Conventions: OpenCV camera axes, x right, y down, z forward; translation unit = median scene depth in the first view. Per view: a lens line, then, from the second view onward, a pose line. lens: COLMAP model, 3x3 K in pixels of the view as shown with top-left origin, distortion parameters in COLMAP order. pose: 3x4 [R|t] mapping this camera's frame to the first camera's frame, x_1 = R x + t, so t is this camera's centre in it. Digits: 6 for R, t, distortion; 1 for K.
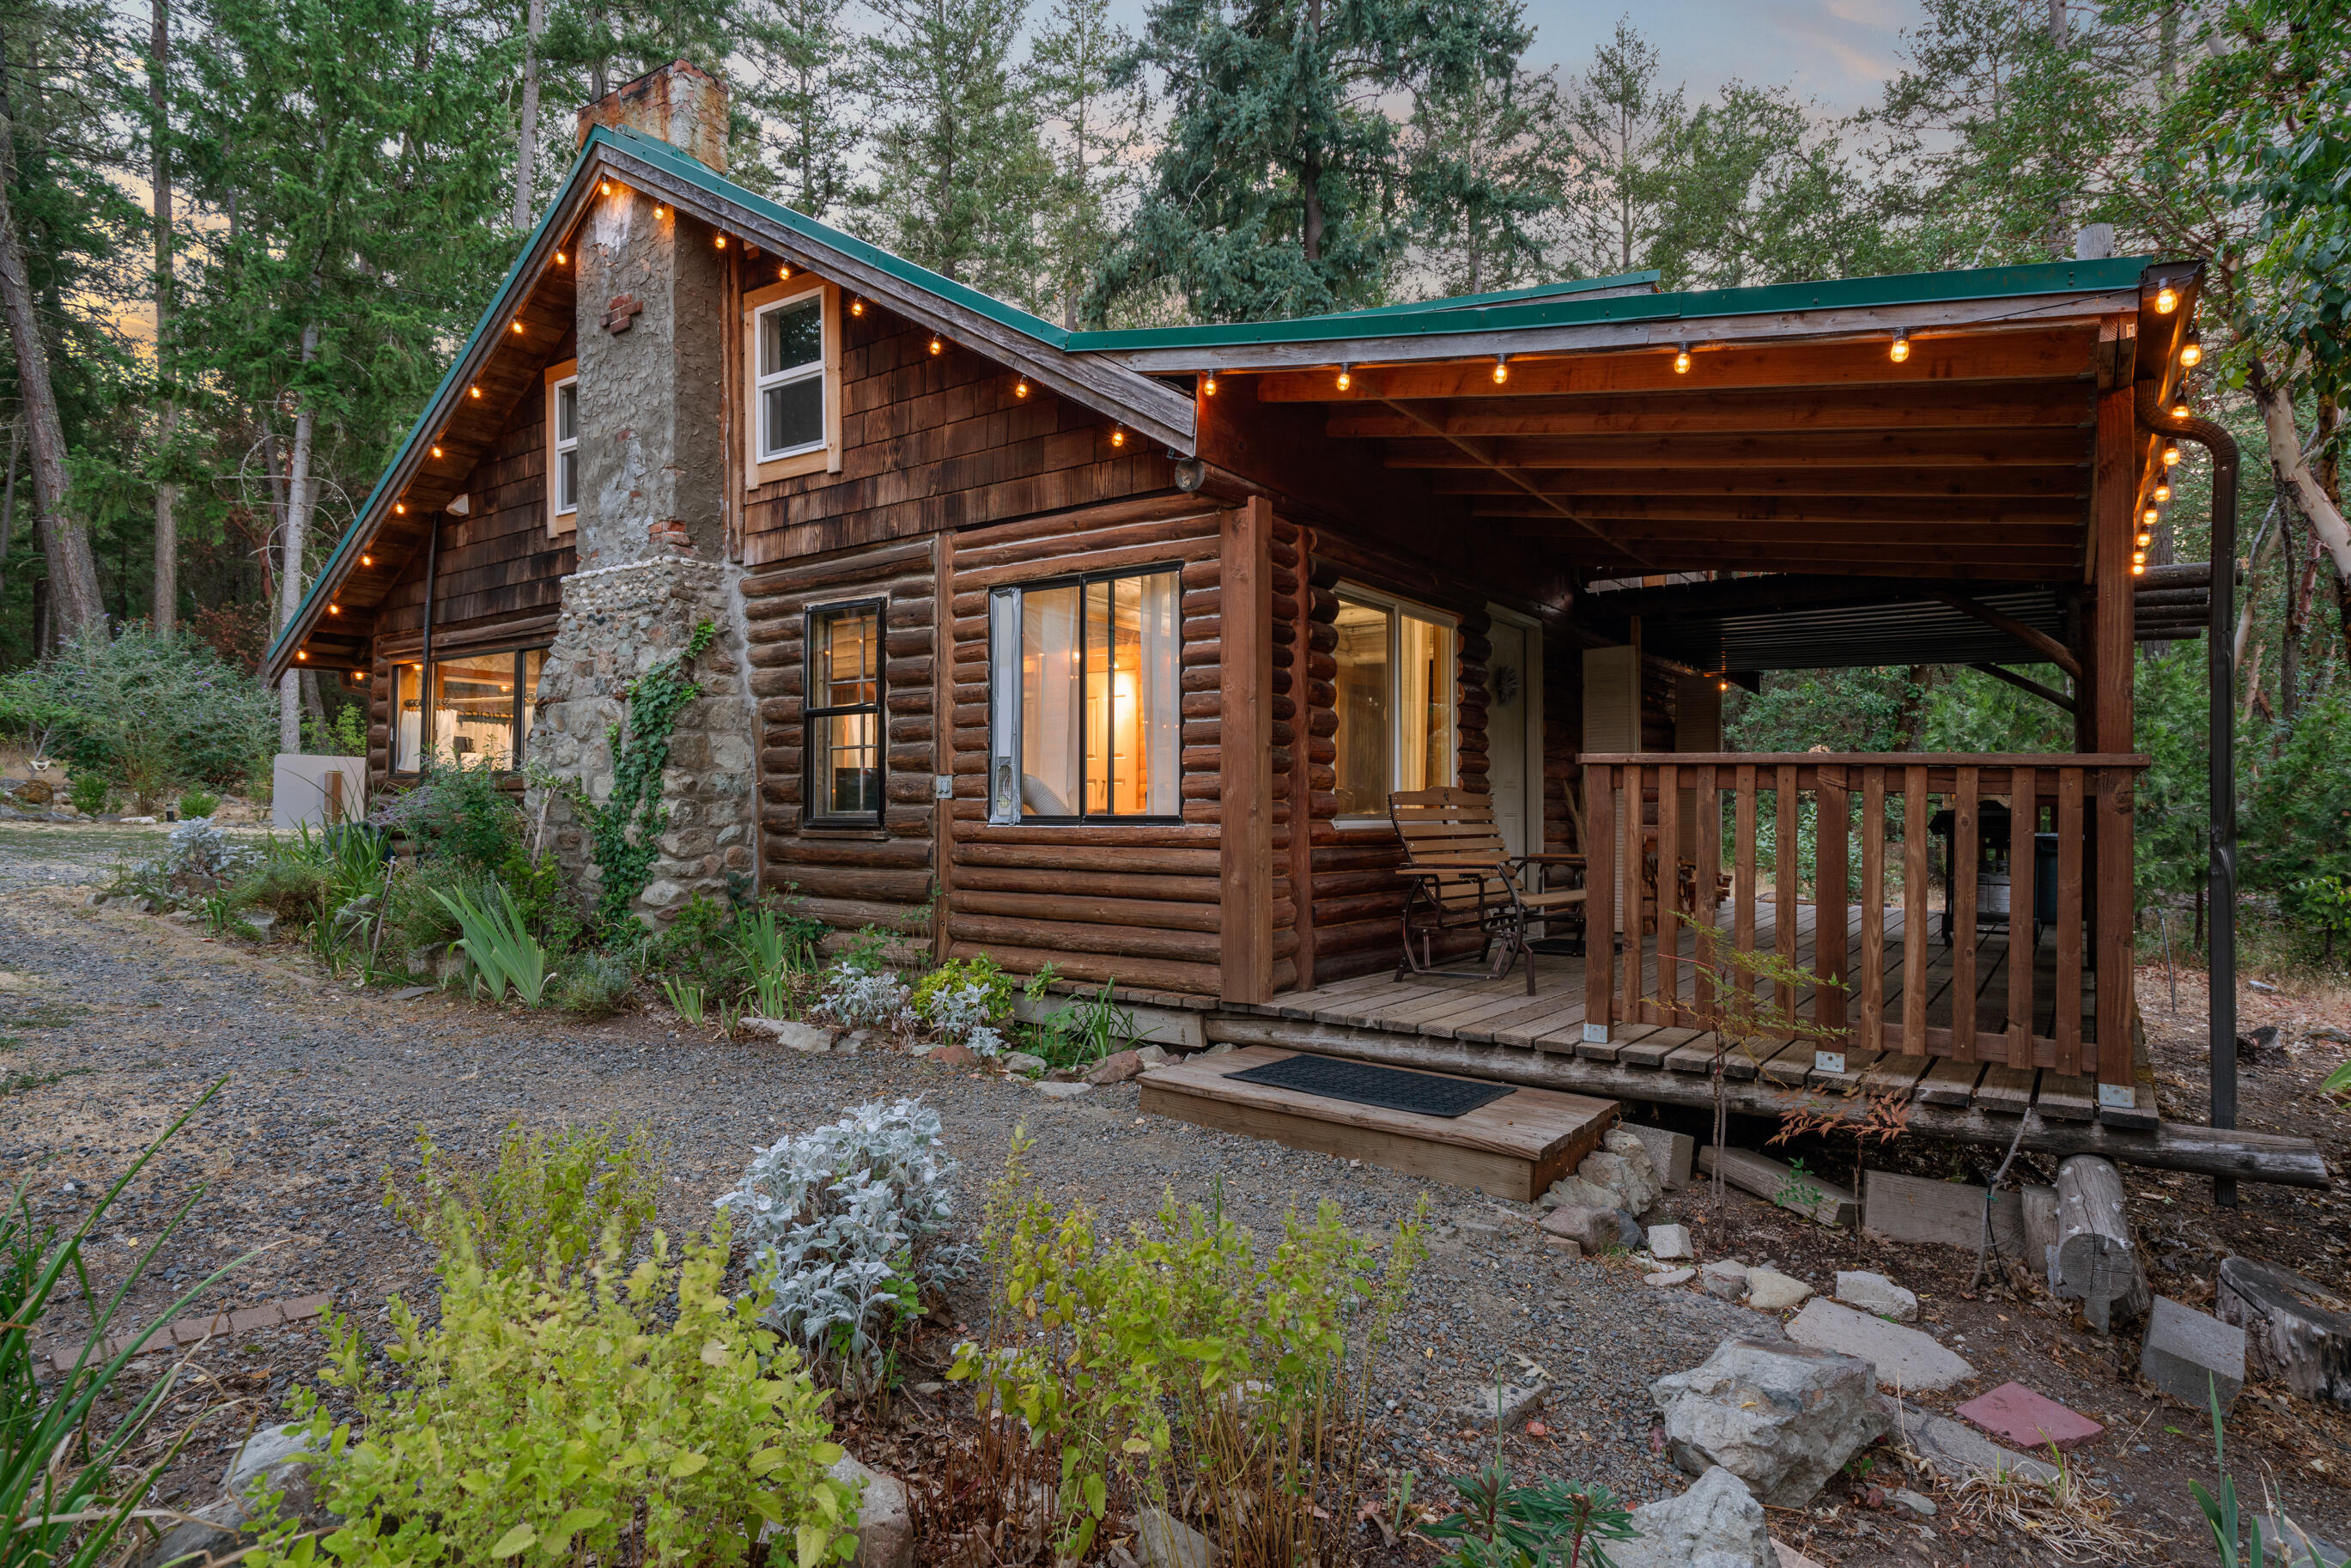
lens RADIAL K [[1269.0, 0, 1174.4], [0, 1269.0, 797.0], [0, 0, 1]] dist [0.005836, 0.000151]
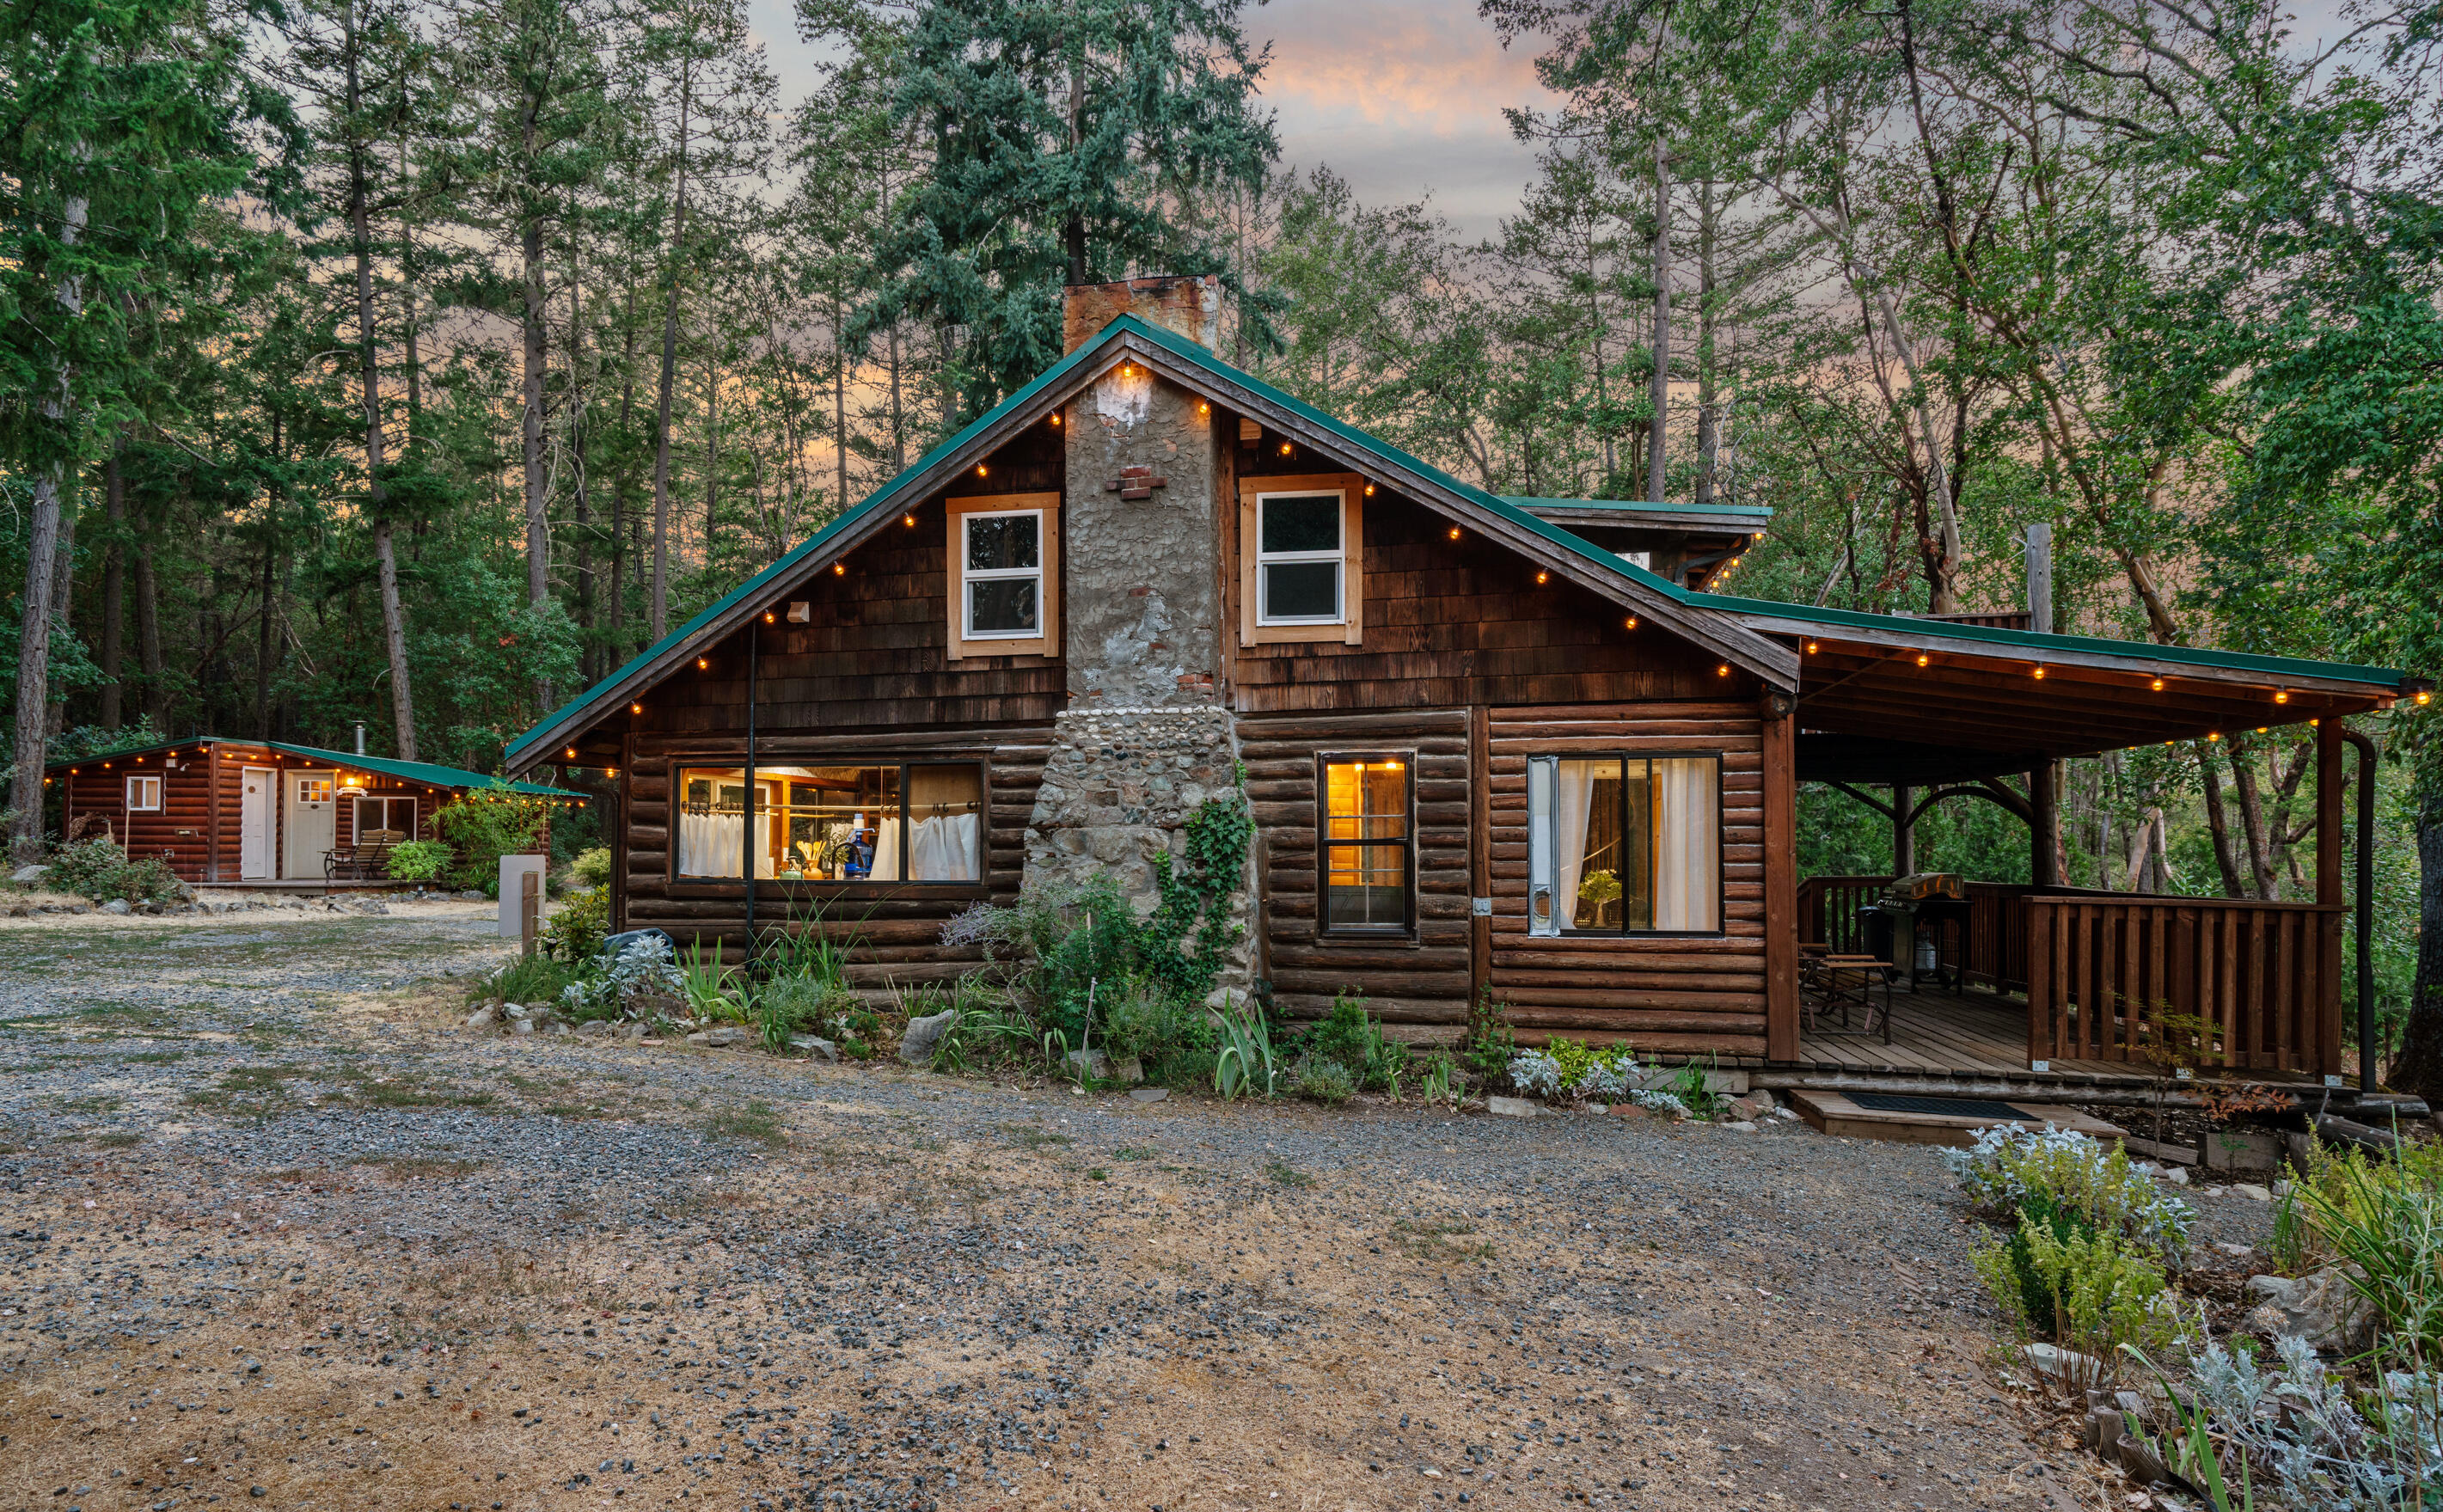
lens RADIAL K [[1353.6, 0, 1209.6], [0, 1353.6, 852.1], [0, 0, 1]] dist [0.002445, 0.000238]
pose [[0.926116, -0.000117, 0.377238, -0.882142], [-0.003681, 0.999950, 0.009346, -0.069447], [-0.377220, -0.010044, 0.926069, -0.146192]]
